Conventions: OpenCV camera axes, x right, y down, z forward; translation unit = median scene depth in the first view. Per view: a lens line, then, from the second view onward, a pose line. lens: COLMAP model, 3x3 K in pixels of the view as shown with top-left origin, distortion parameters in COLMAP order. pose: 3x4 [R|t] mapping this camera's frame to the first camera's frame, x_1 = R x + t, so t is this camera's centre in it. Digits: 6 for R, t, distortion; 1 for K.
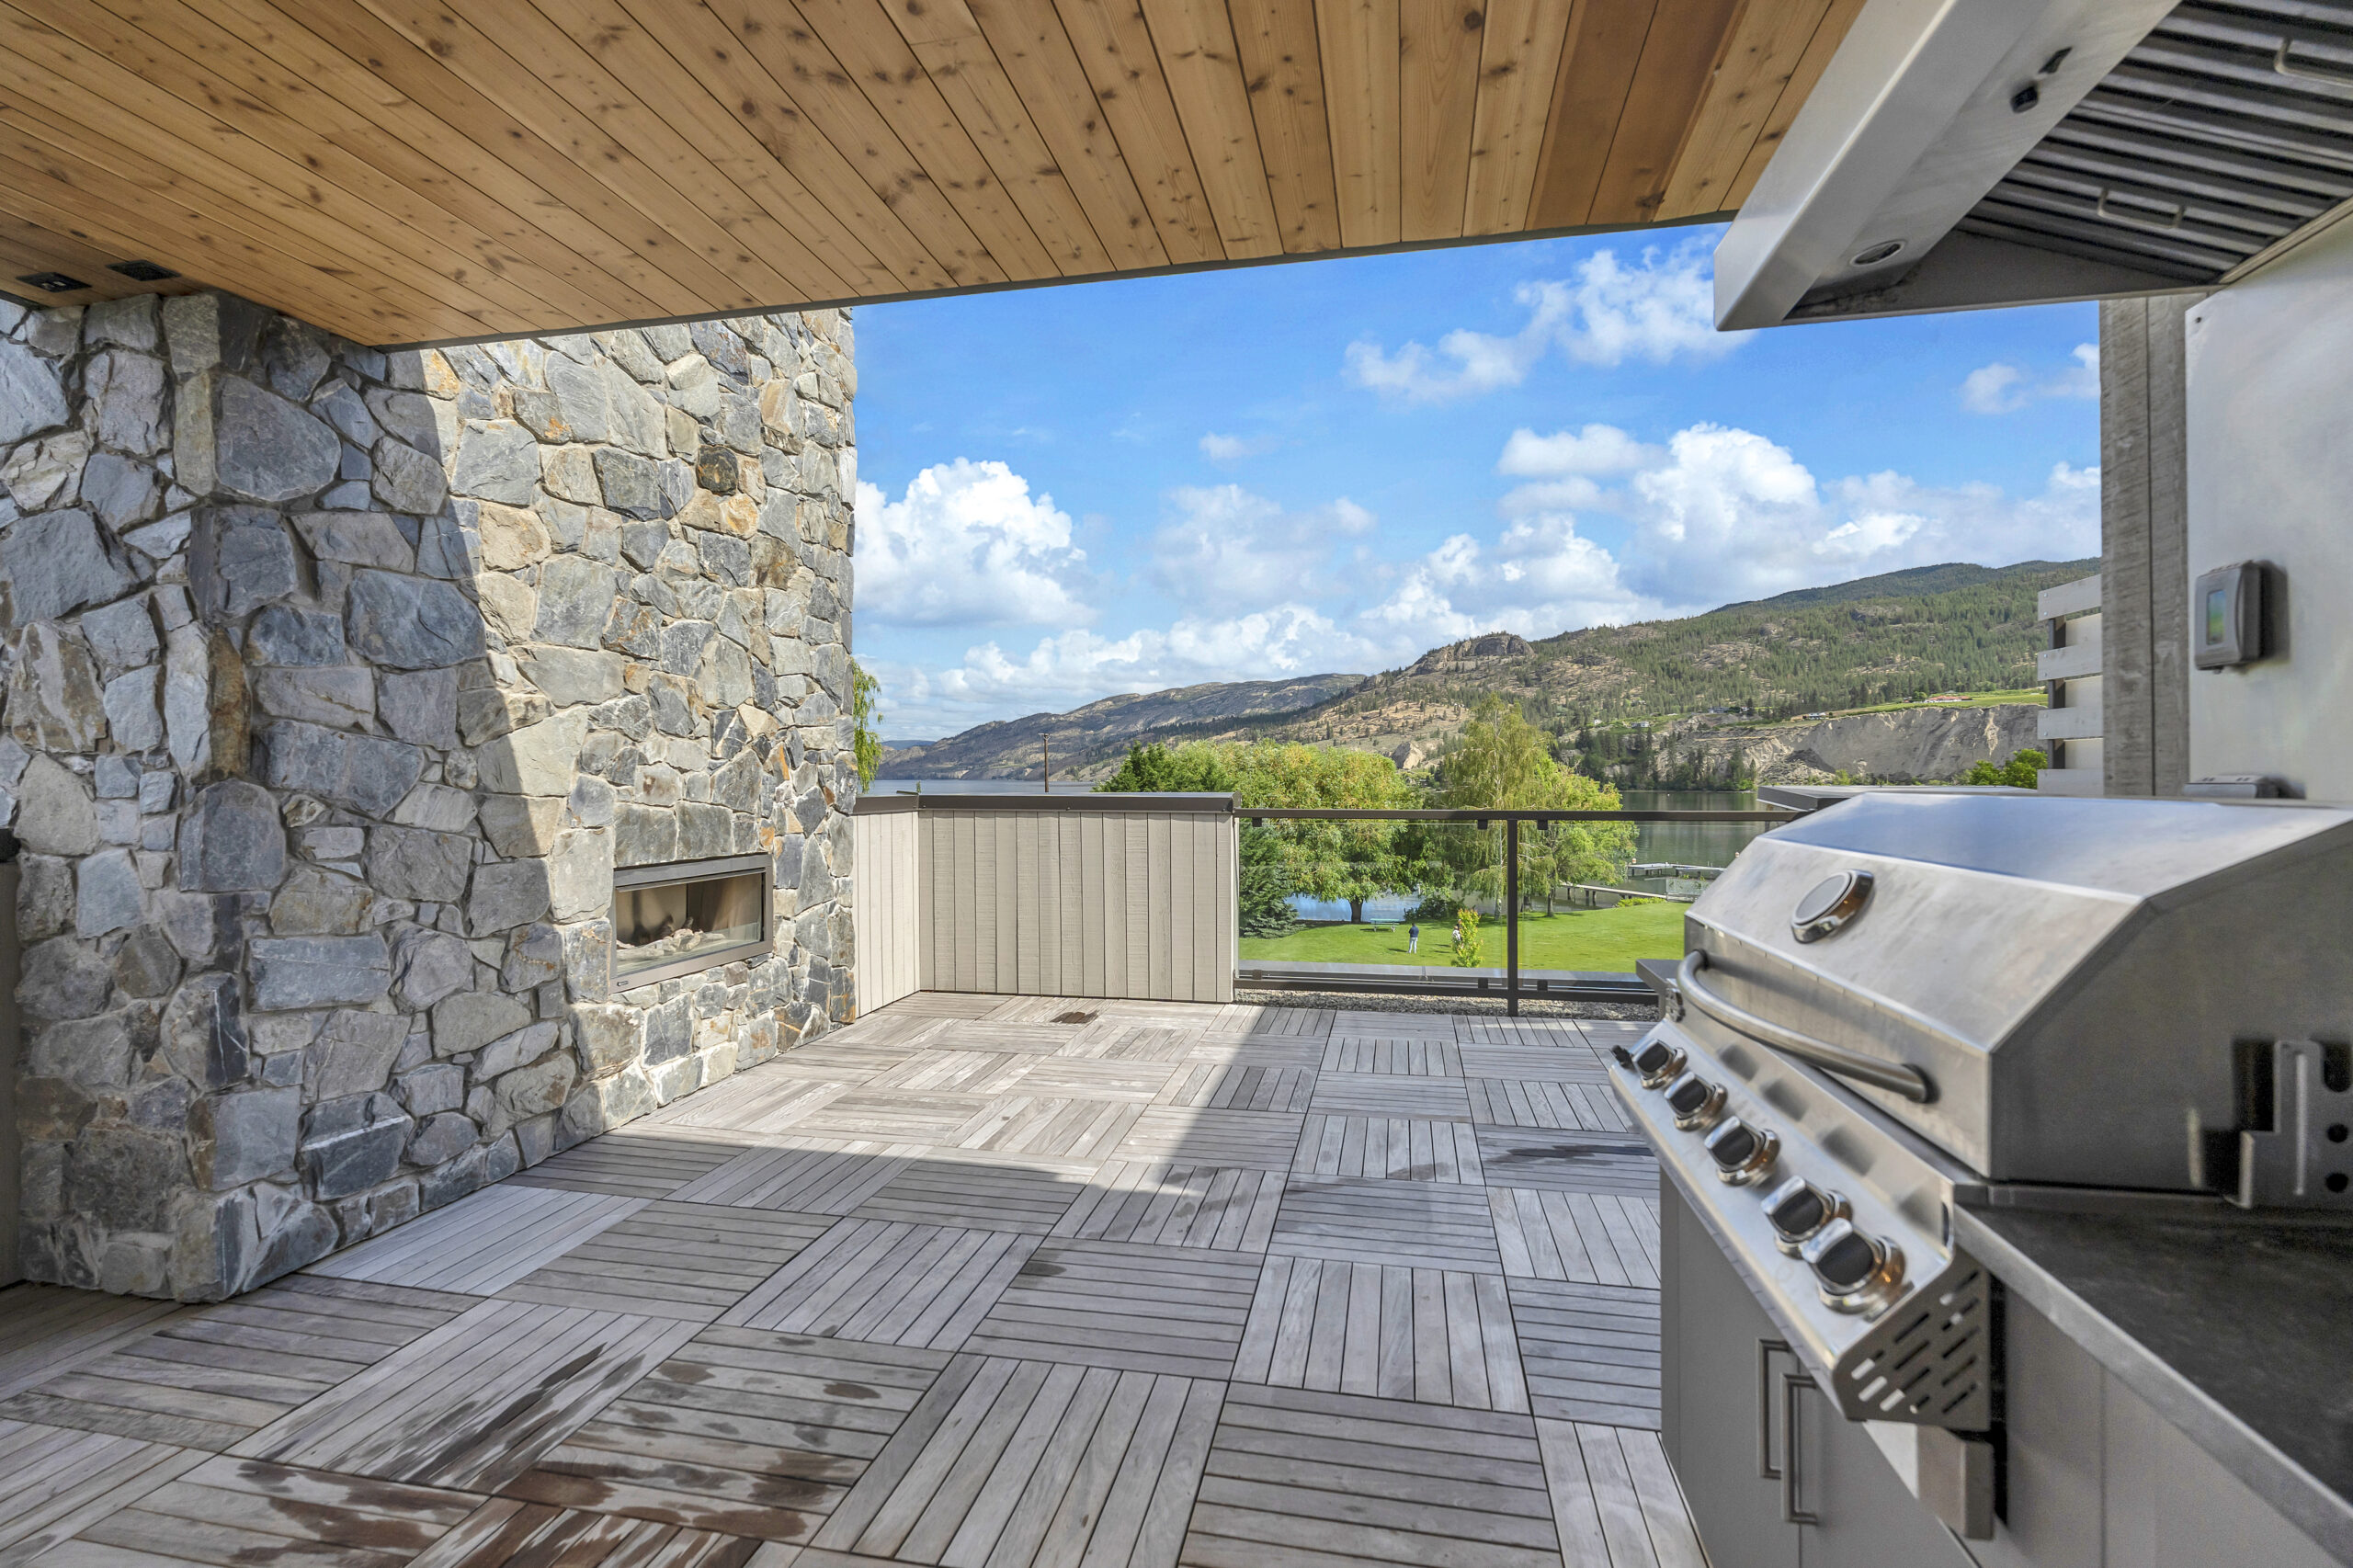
lens RADIAL K [[1069.9, 0, 1185.0], [0, 1069.9, 771.4], [0, 0, 1]] dist [-0.004860, 0.000332]
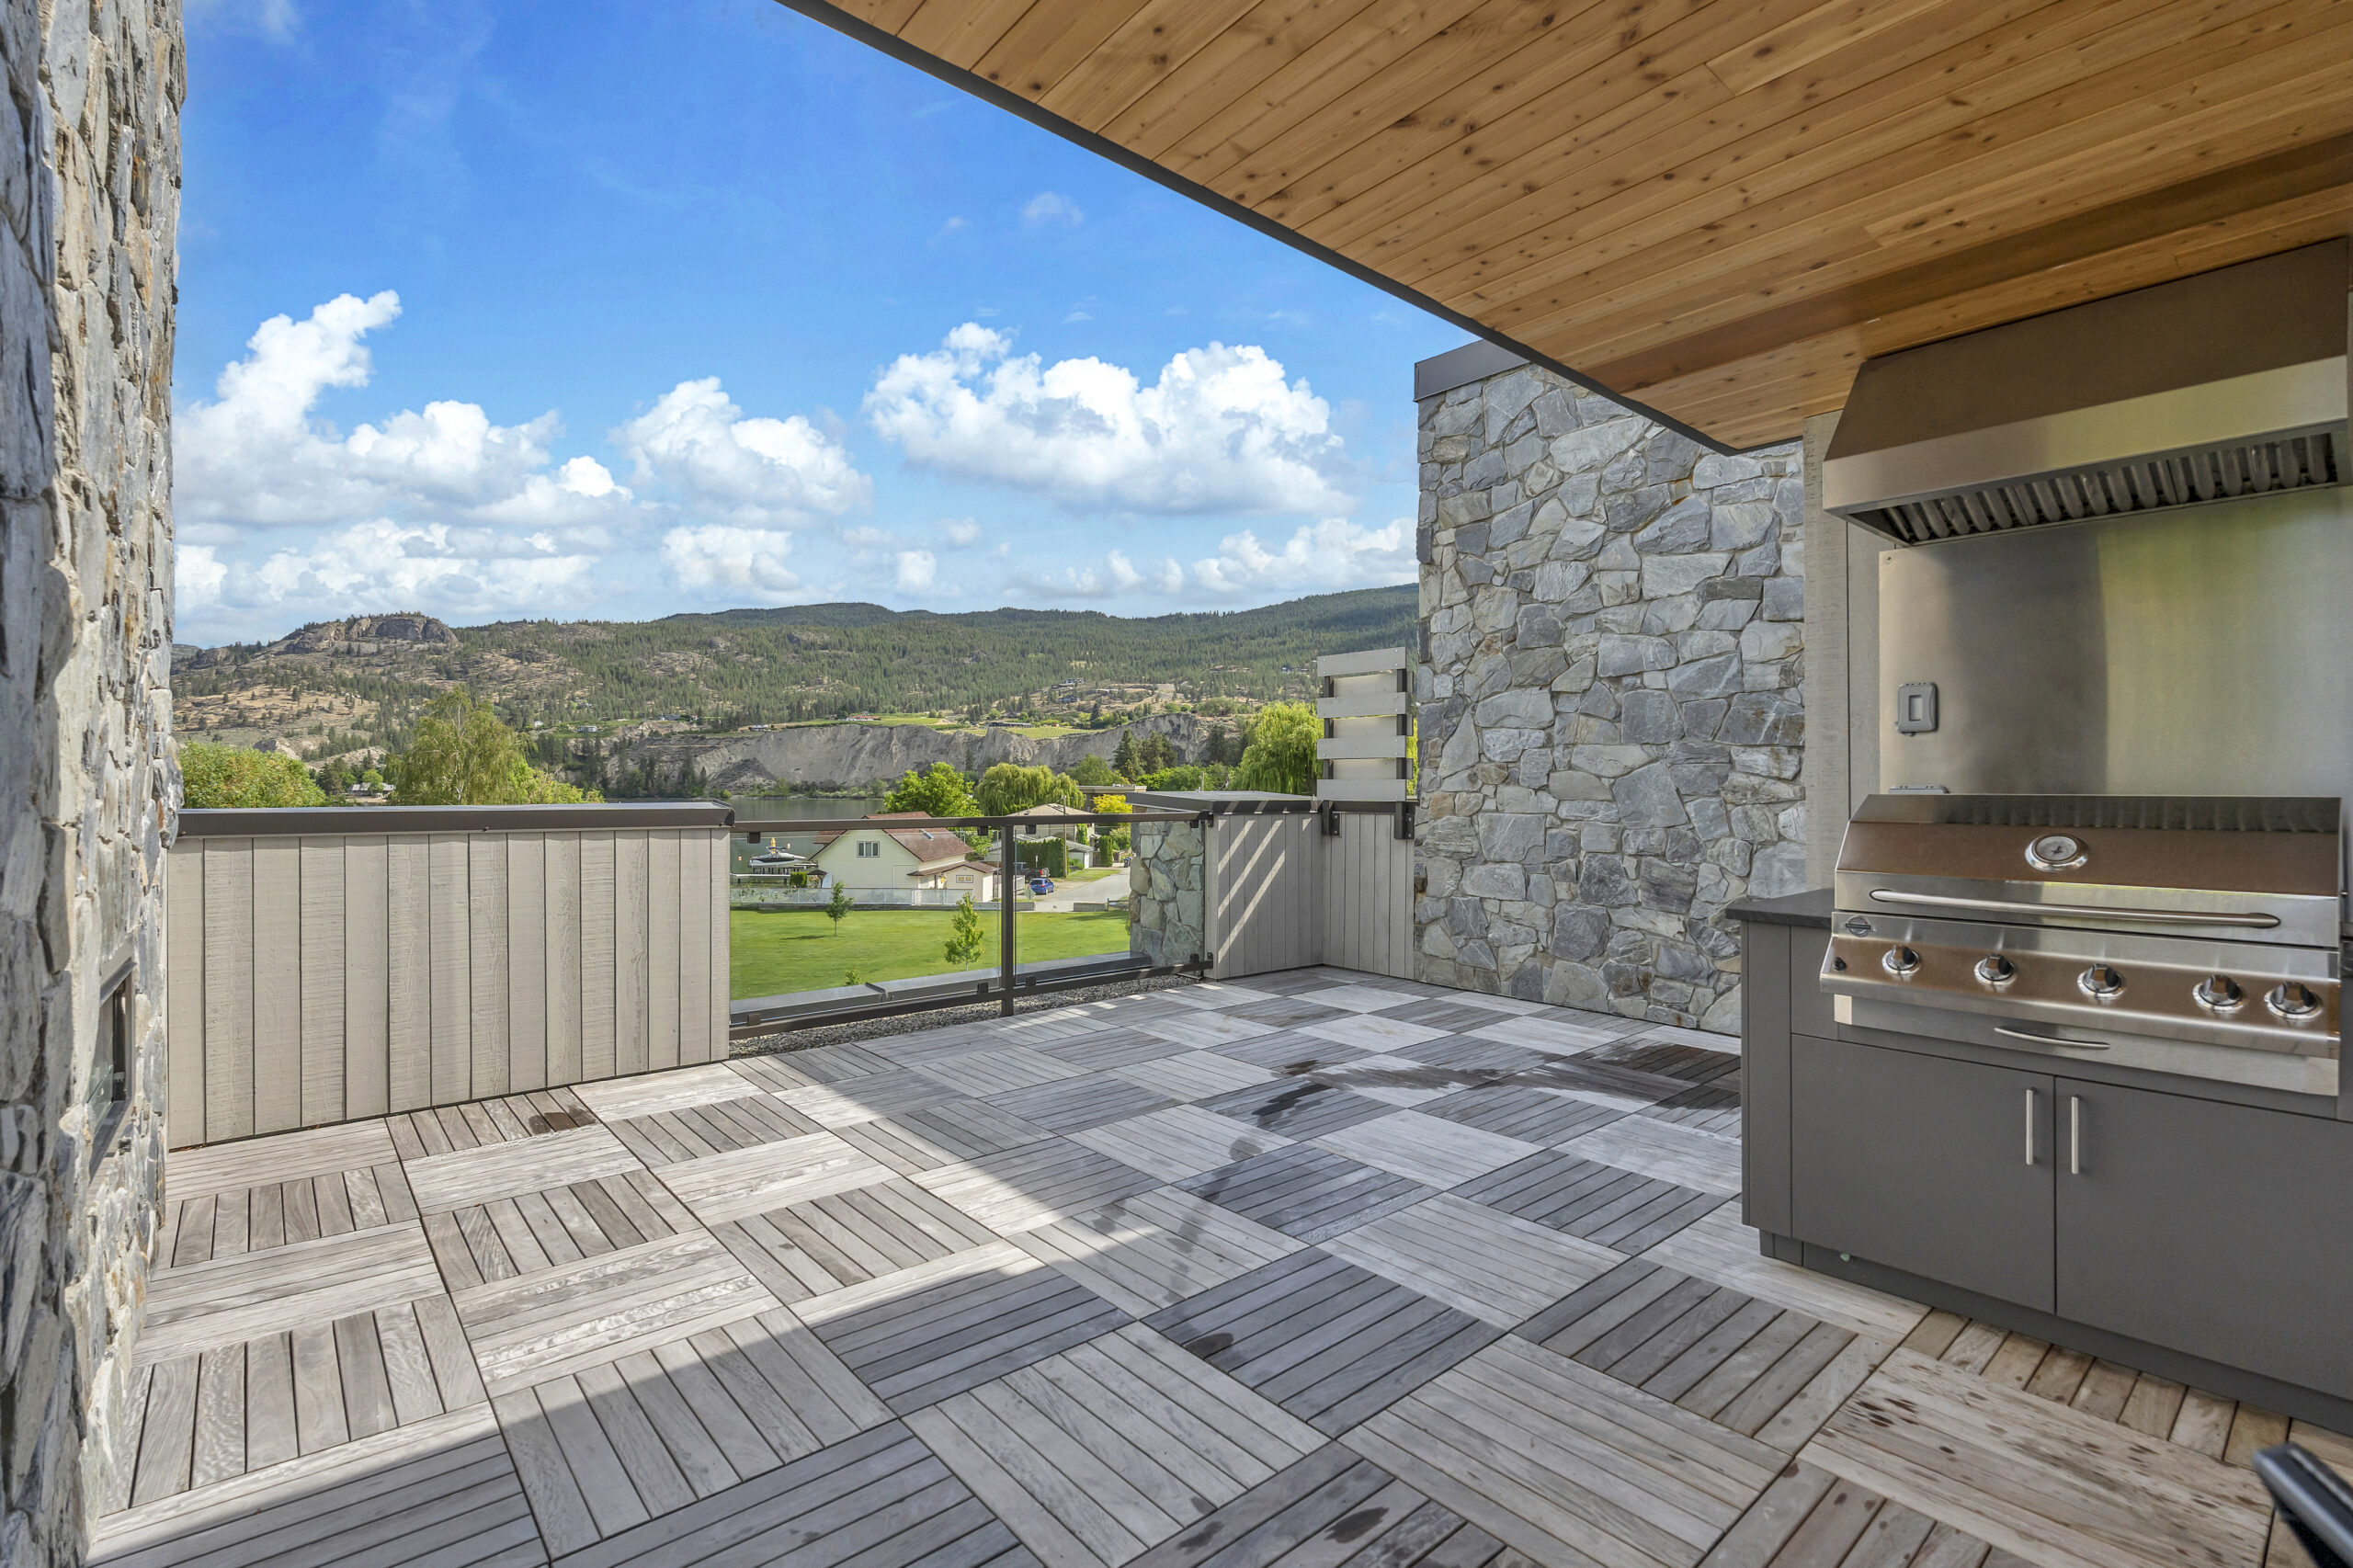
lens RADIAL K [[1069.9, 0, 1185.0], [0, 1069.9, 771.4], [0, 0, 1]] dist [-0.004860, 0.000332]
pose [[0.609965, 0.011197, 0.792349, -0.537539], [-0.005921, 0.999937, -0.009573, 0.002397], [-0.792406, 0.001148, 0.609993, 0.305167]]
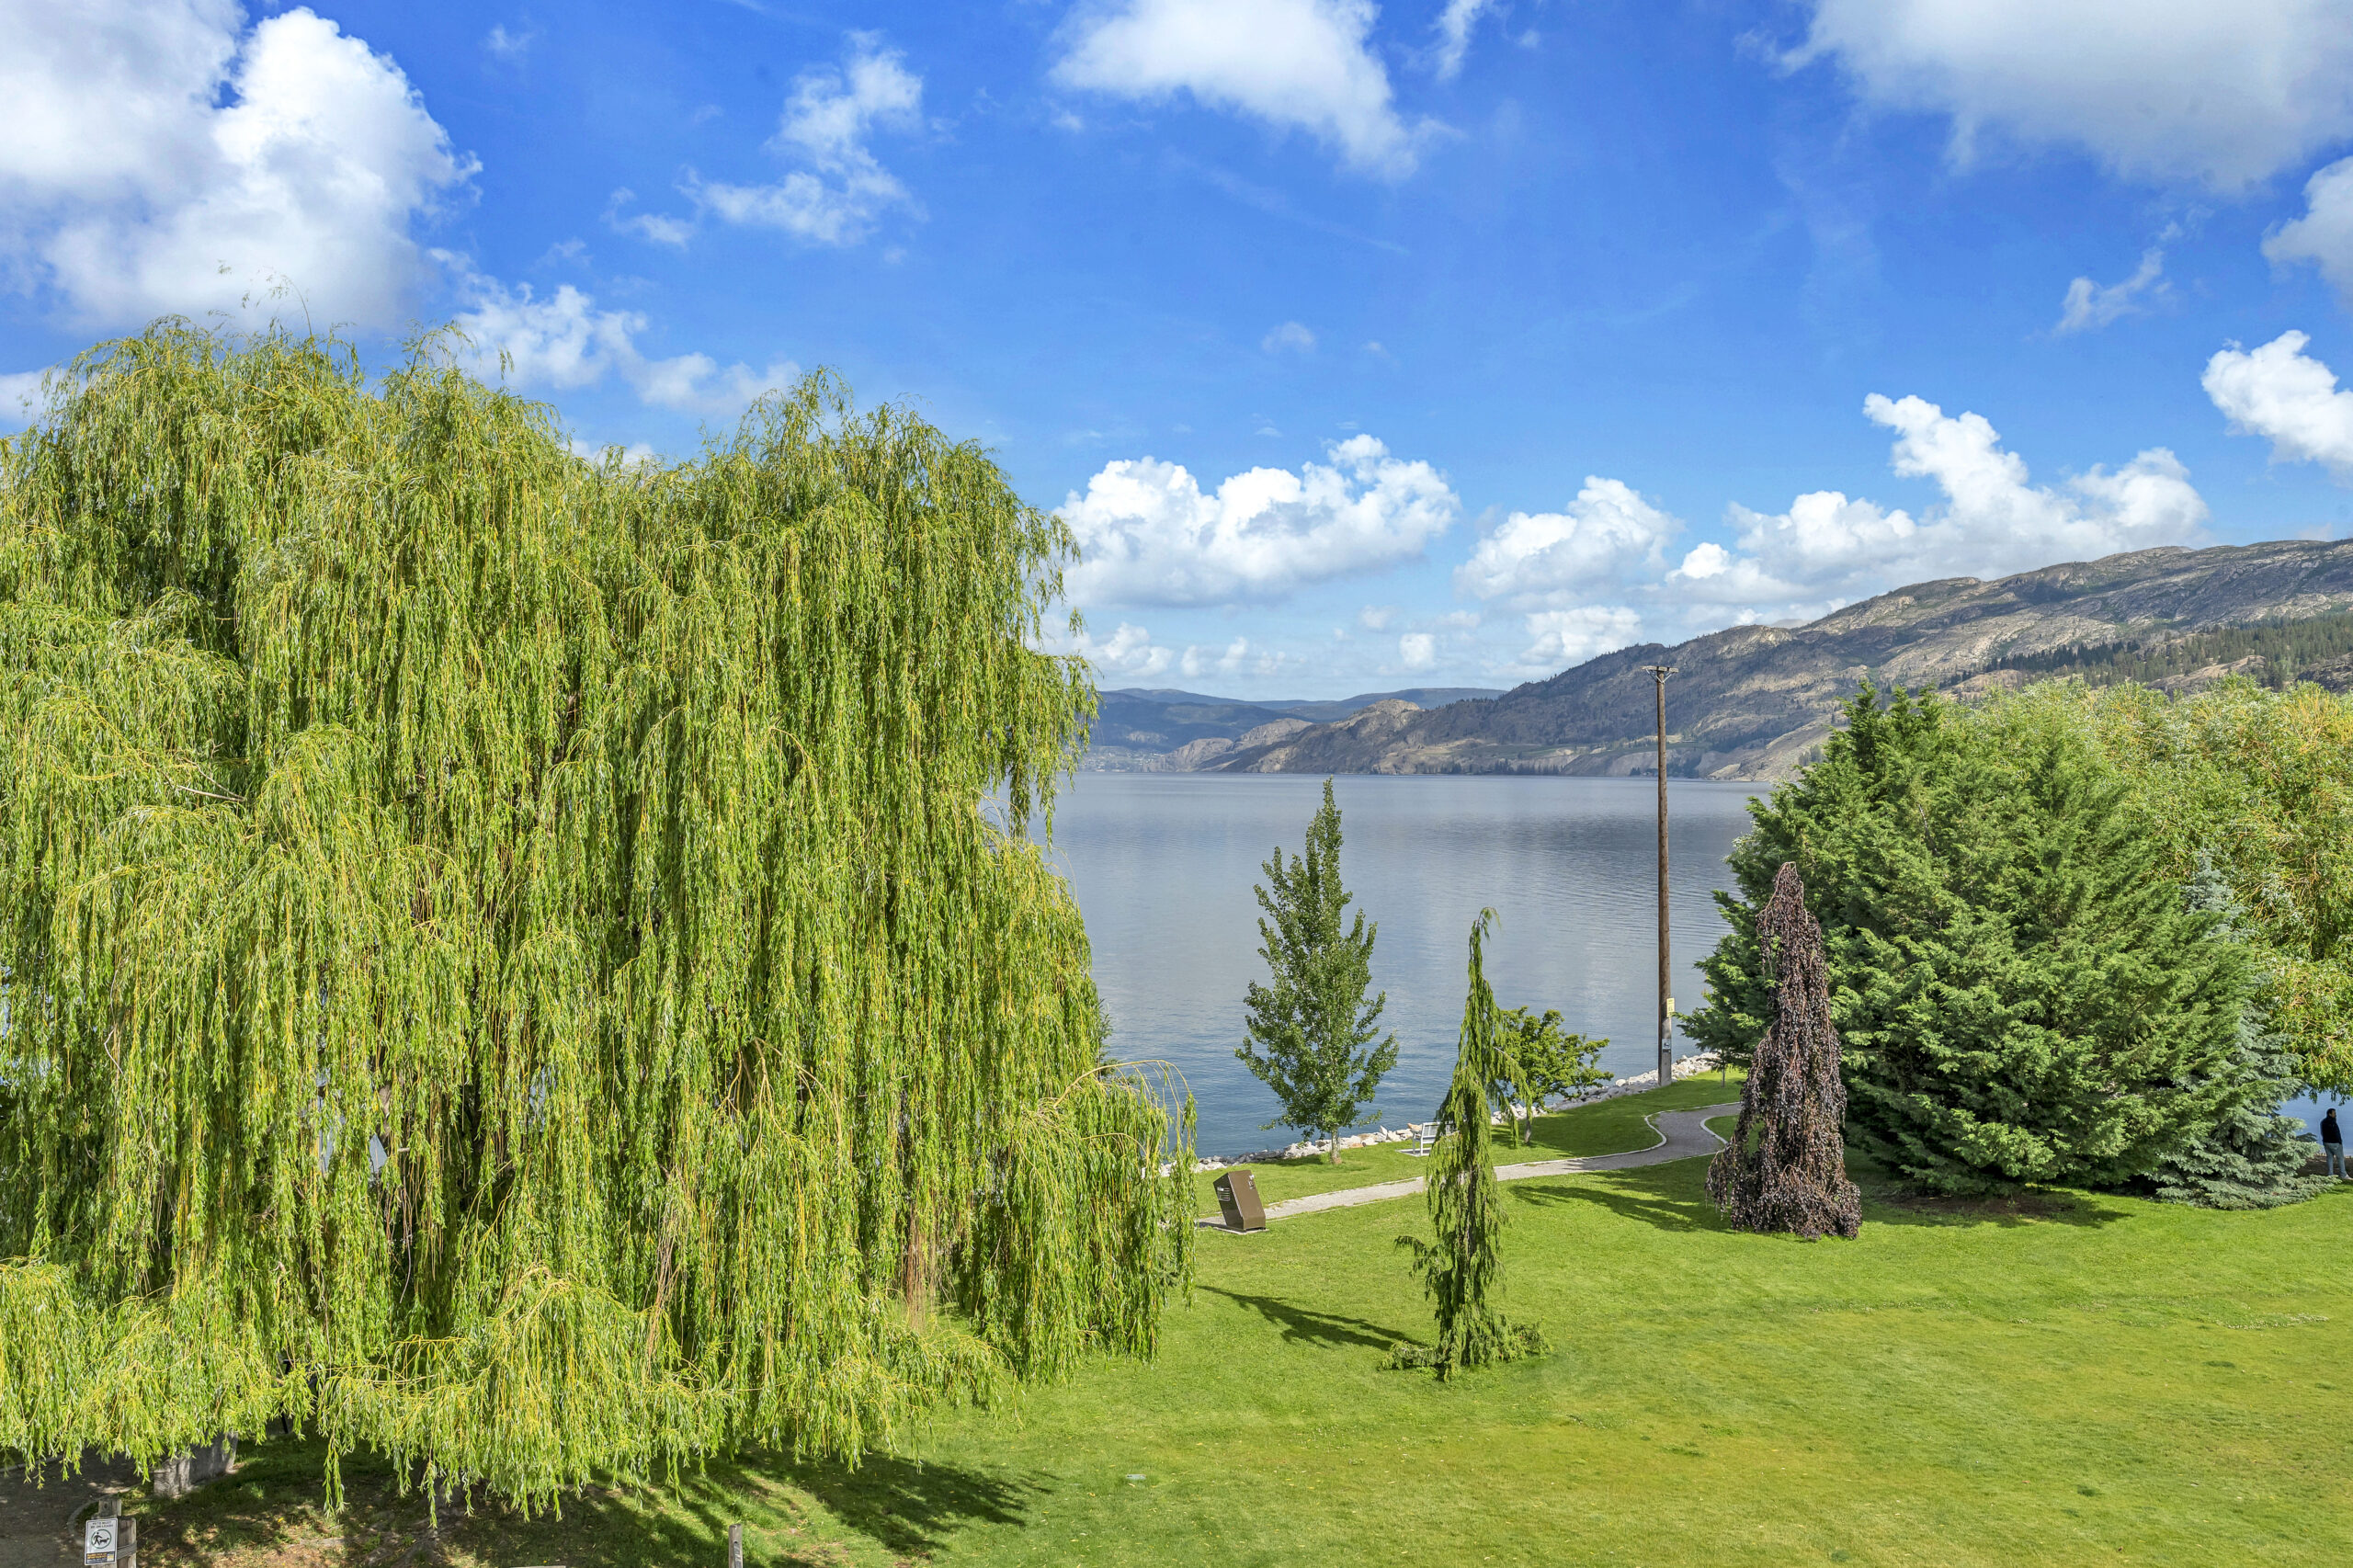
lens RADIAL K [[2400.5, 0, 1179.7], [0, 2400.5, 648.8], [0, 0, 1]] dist [0.004177, -0.002254]
pose [[0.934576, -0.008171, -0.355671, 0.575131], [-0.007893, 0.999014, -0.043692, 0.003766], [0.355677, 0.043641, 0.933590, 1.225586]]
